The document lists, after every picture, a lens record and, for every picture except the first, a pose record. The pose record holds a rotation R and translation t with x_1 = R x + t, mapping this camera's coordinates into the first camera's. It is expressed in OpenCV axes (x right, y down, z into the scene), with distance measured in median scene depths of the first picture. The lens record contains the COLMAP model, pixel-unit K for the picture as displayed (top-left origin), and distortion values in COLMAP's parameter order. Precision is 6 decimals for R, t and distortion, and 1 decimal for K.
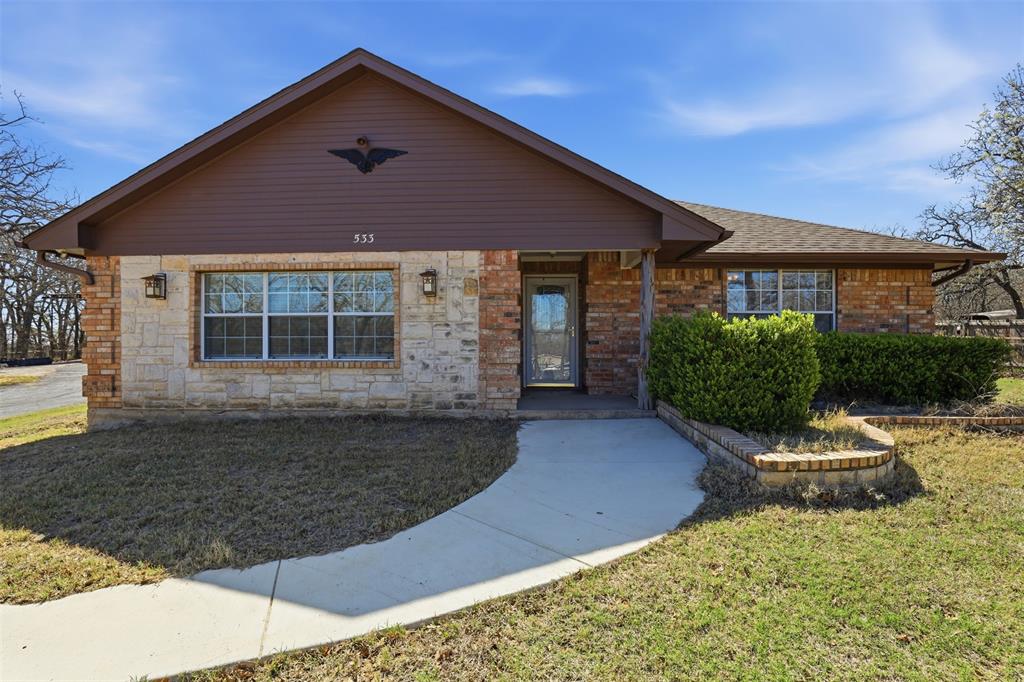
lens RADIAL K [[492.0, 0, 517.8], [0, 492.0, 349.1], [0, 0, 1]] dist [-0.036375, 0.000154]
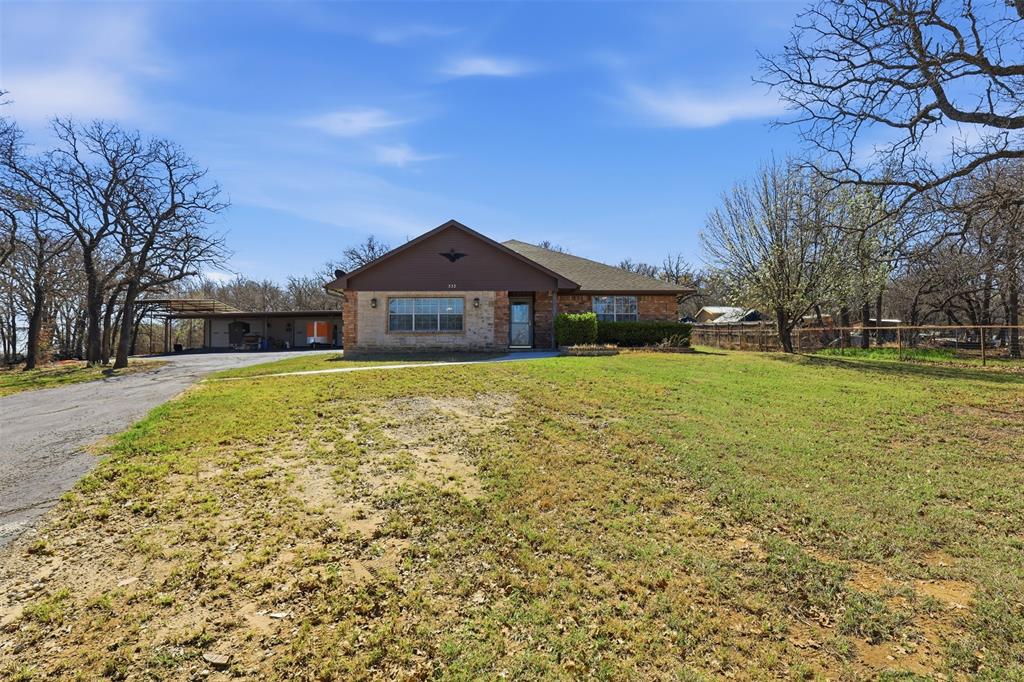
lens RADIAL K [[479.3, 0, 515.4], [0, 479.3, 344.3], [0, 0, 1]] dist [-0.037035, 0.007357]
pose [[0.998512, -0.001343, 0.054513, -0.105410], [0.002101, 0.999902, -0.013861, 0.134975], [-0.054489, 0.013955, 0.998417, -1.673332]]
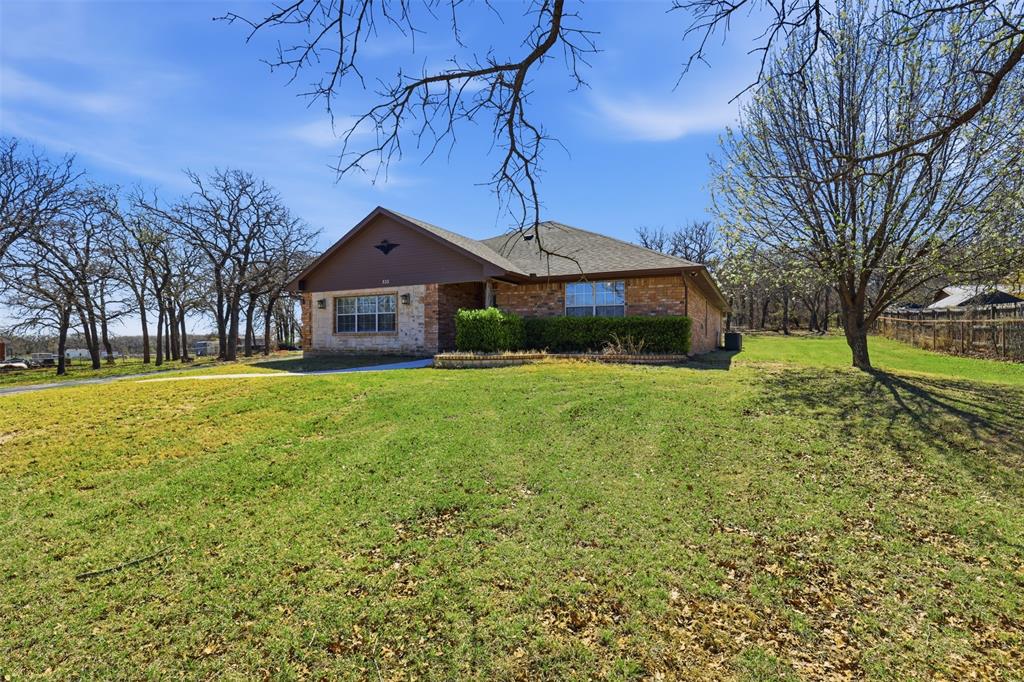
lens RADIAL K [[479.3, 0, 515.4], [0, 479.3, 344.3], [0, 0, 1]] dist [-0.037035, 0.007357]
pose [[0.903877, 0.004410, -0.427771, 1.269612], [-0.000628, 0.999959, 0.008983, 0.061469], [0.427793, -0.007851, 0.903843, -0.859251]]
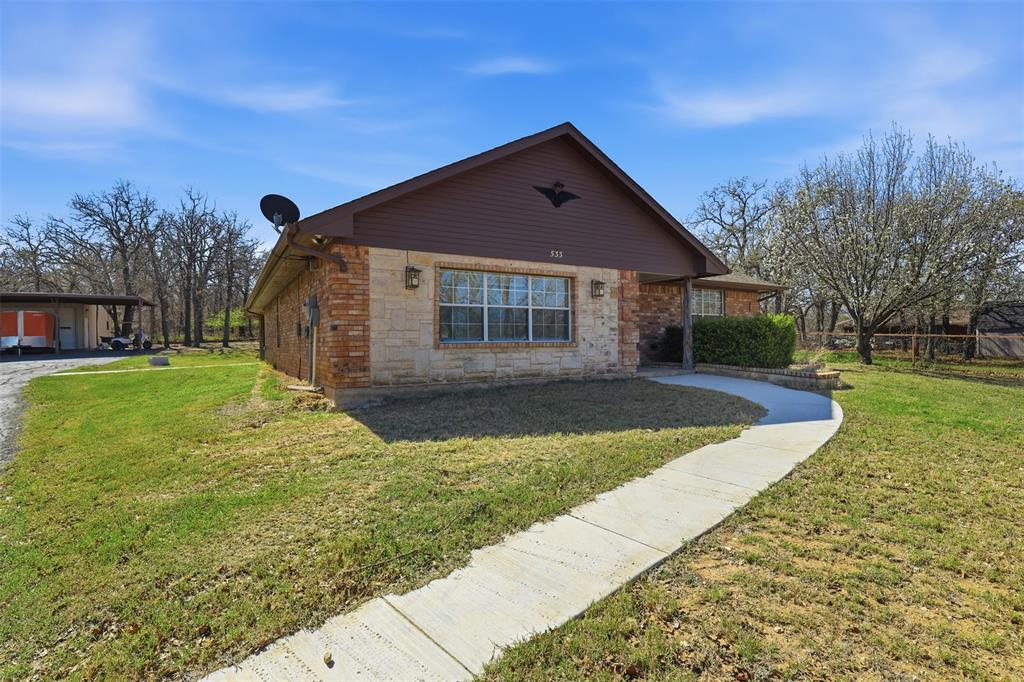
lens RADIAL K [[479.3, 0, 515.4], [0, 479.3, 344.3], [0, 0, 1]] dist [-0.037035, 0.007357]
pose [[0.848138, -0.007376, 0.529724, -1.128781], [0.009530, 0.999954, -0.001335, 0.031338], [-0.529689, 0.006181, 0.848169, -0.093006]]
